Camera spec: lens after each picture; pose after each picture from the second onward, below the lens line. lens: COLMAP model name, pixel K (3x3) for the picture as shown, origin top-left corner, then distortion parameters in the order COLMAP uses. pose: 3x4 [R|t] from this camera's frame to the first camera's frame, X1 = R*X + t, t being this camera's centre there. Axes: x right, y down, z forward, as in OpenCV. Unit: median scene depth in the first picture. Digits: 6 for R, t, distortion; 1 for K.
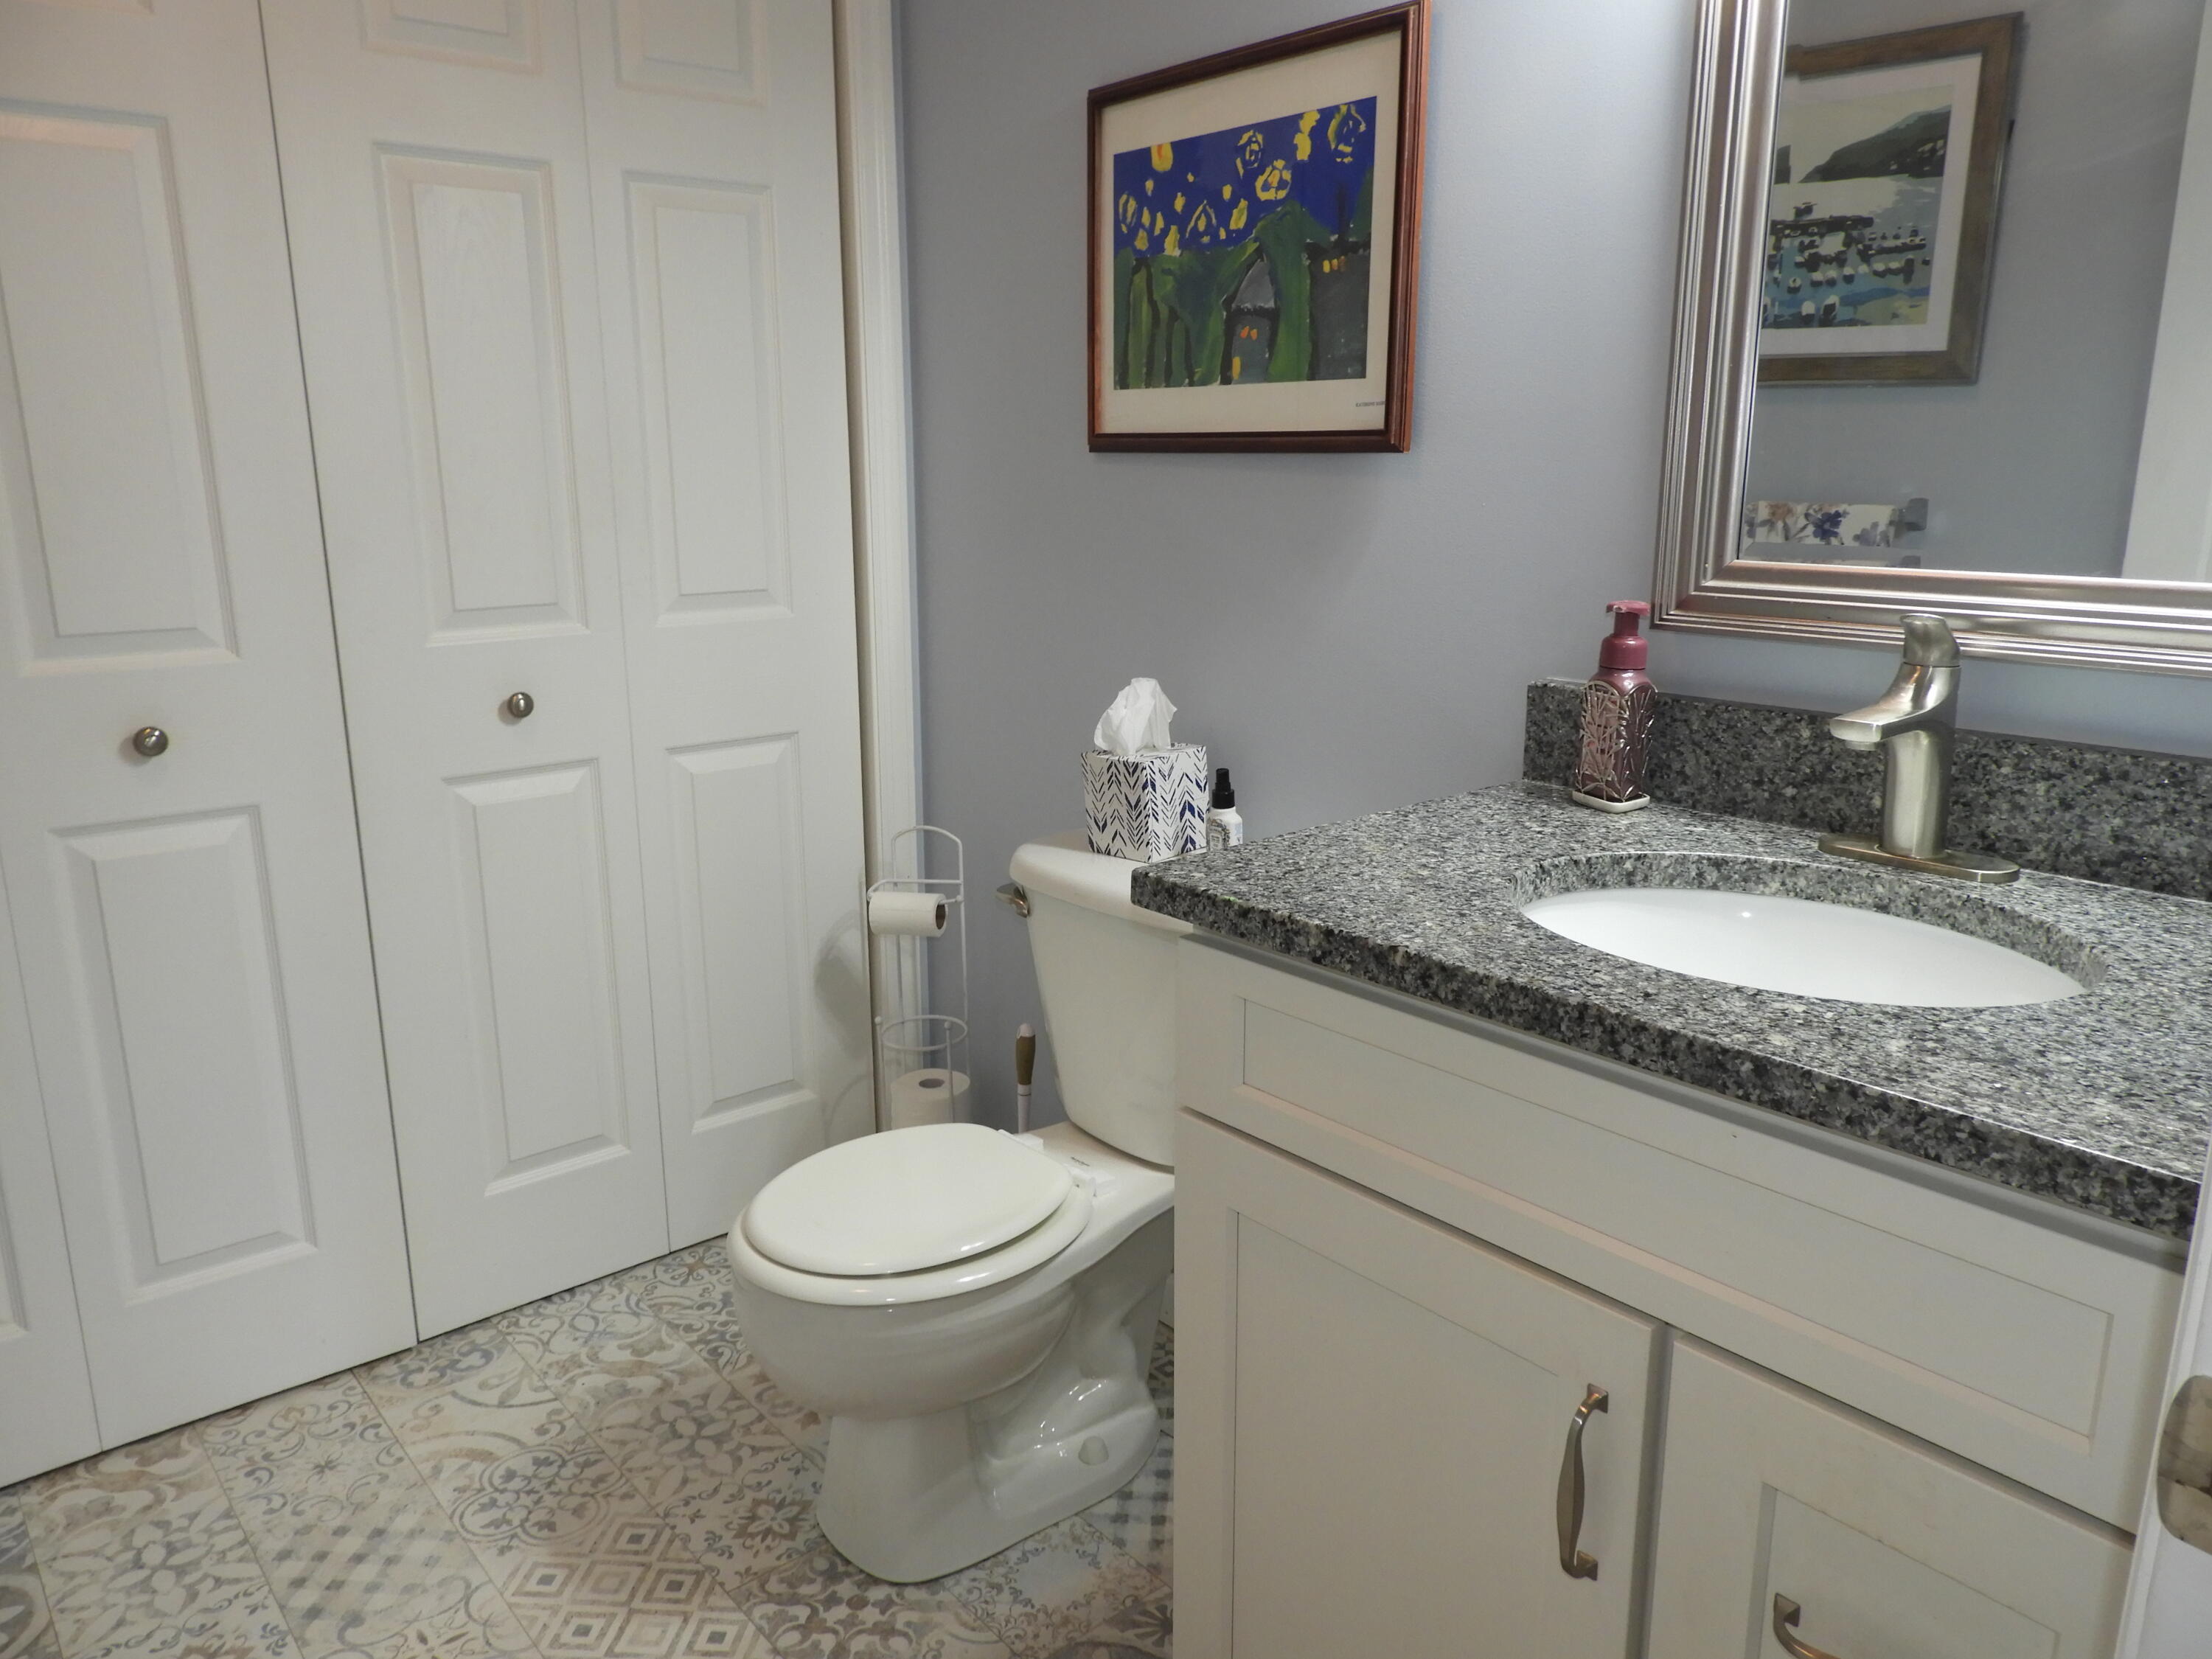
lens RADIAL K [[1569.0, 0, 1107.2], [0, 1569.0, 831.9], [0, 0, 1]] dist [0.008679, 0.002392]
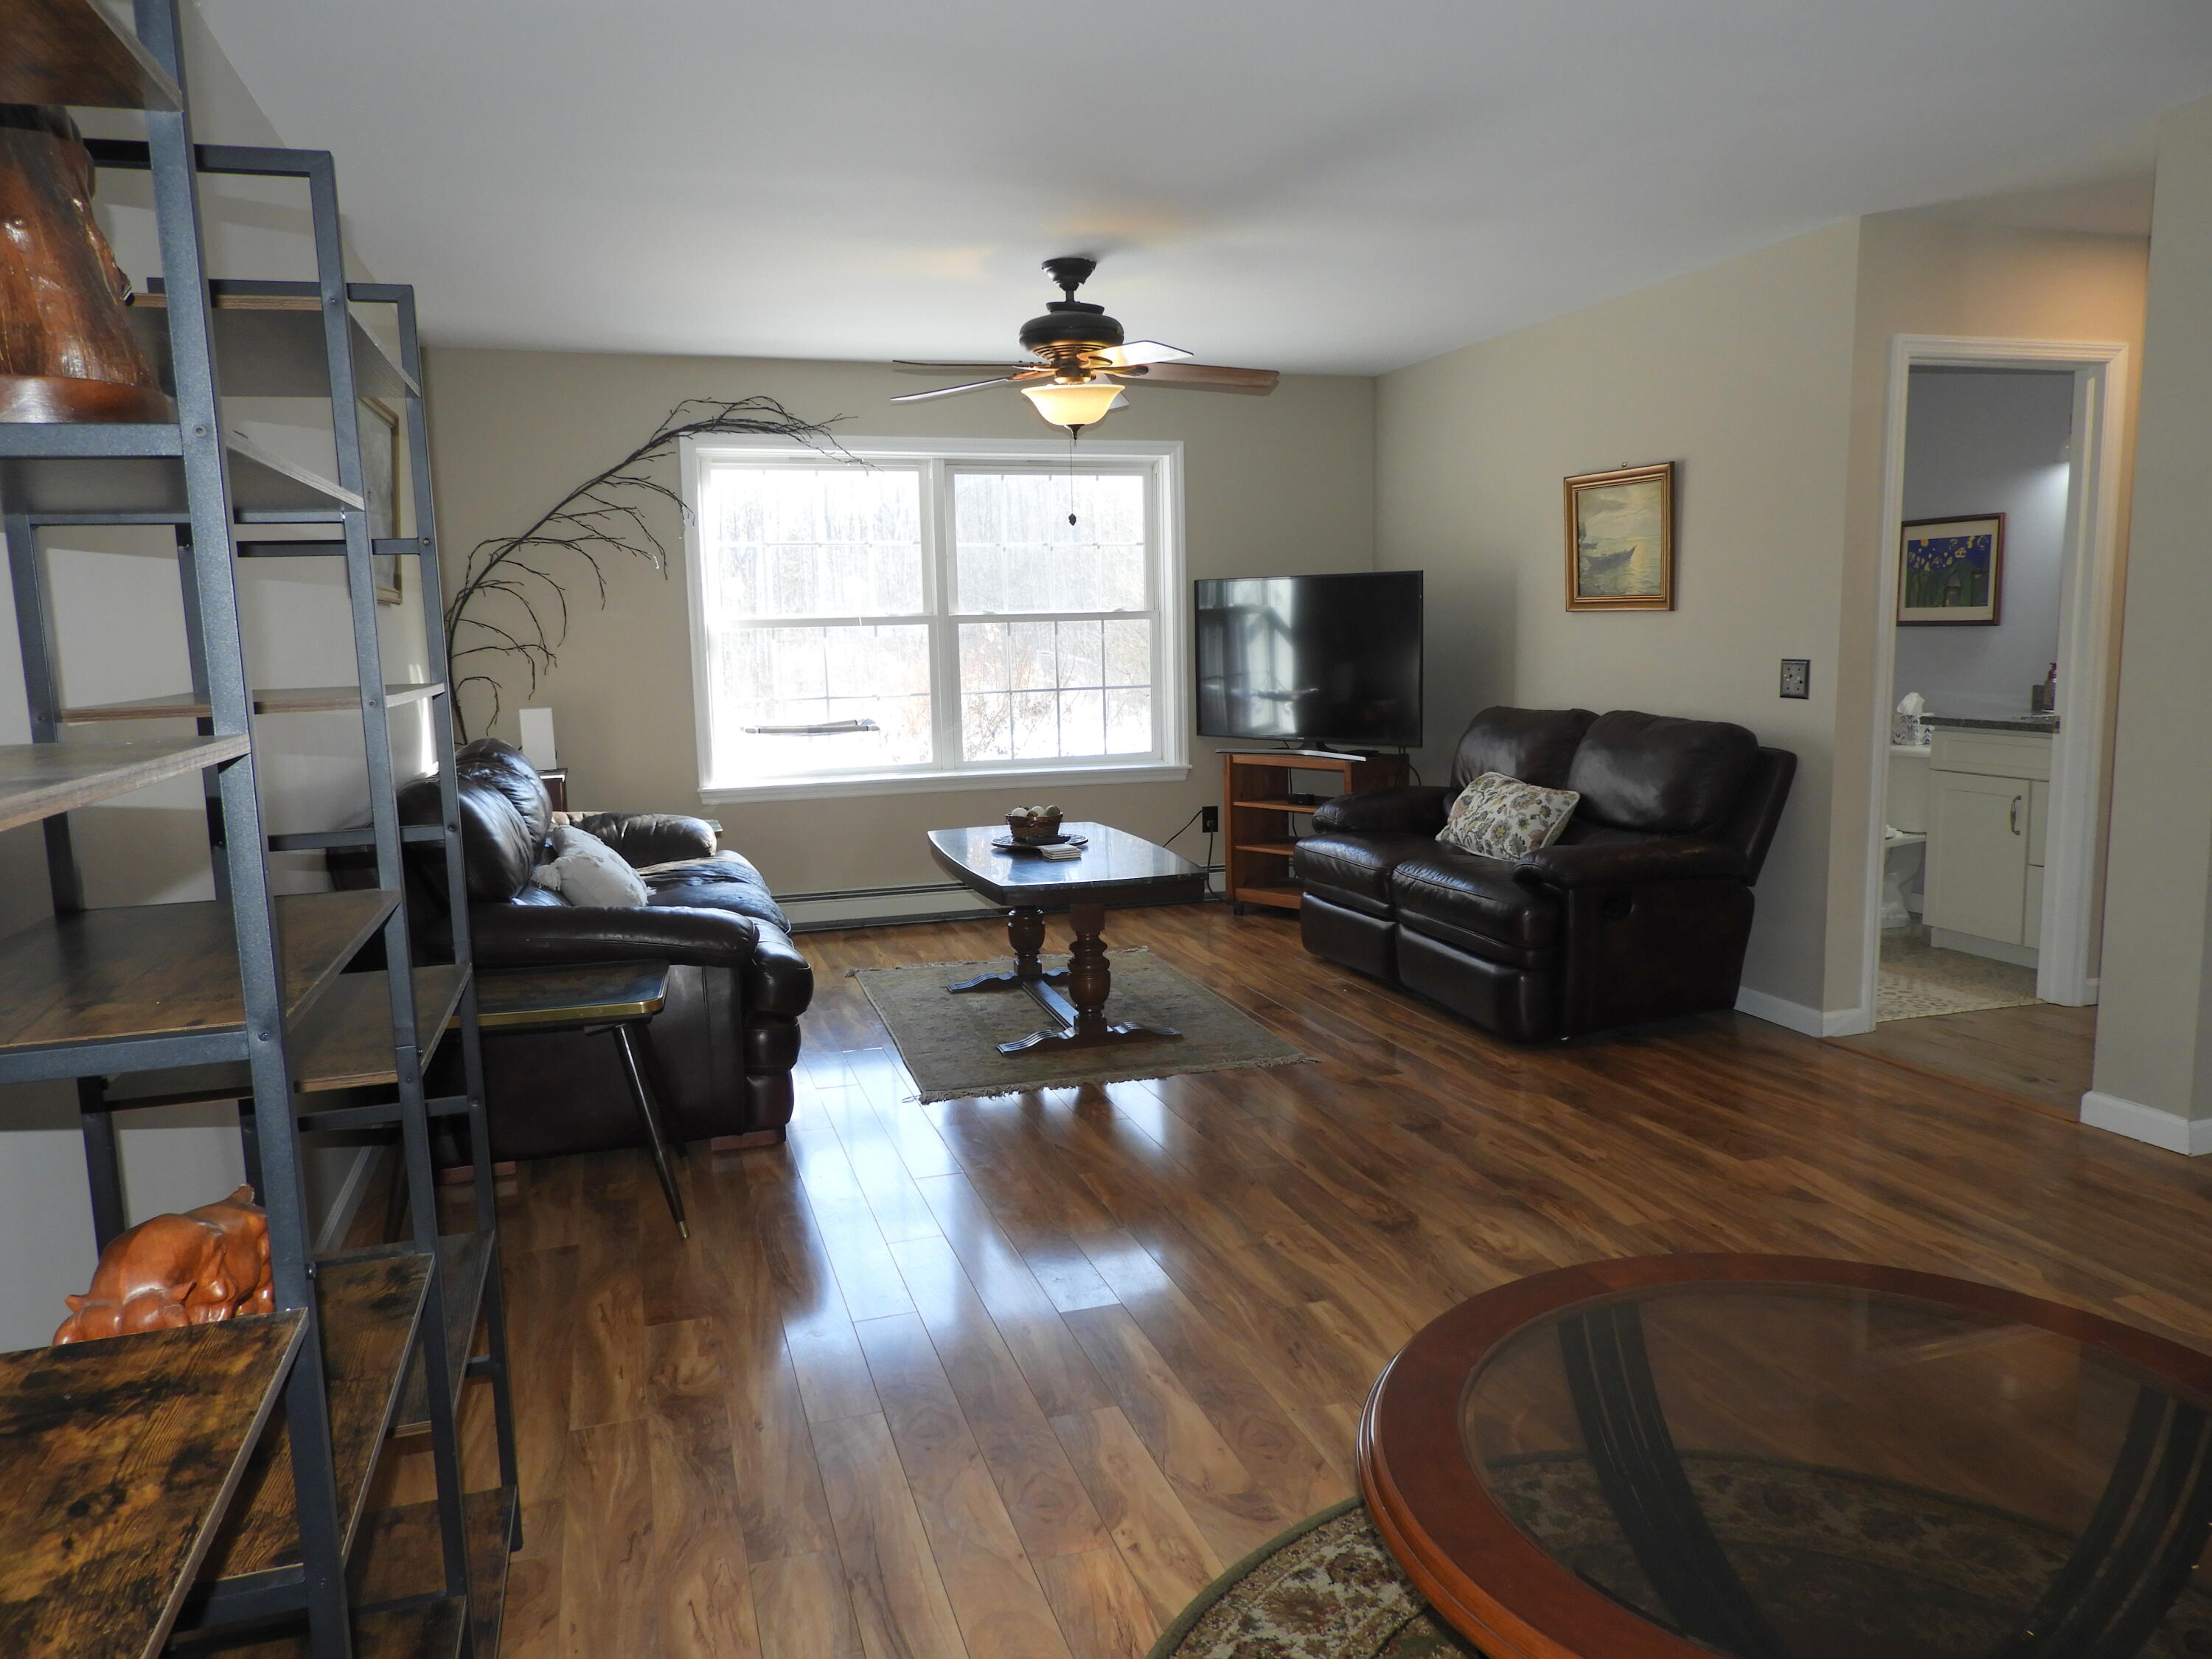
lens RADIAL K [[1569.0, 0, 1102.9], [0, 1569.0, 834.2], [0, 0, 1]] dist [0.008679, 0.002392]
pose [[0.920067, 0.030534, -0.390570, -0.267788], [-0.066836, 0.994576, -0.079693, 0.632979], [0.386018, 0.099428, 0.917117, -2.933300]]
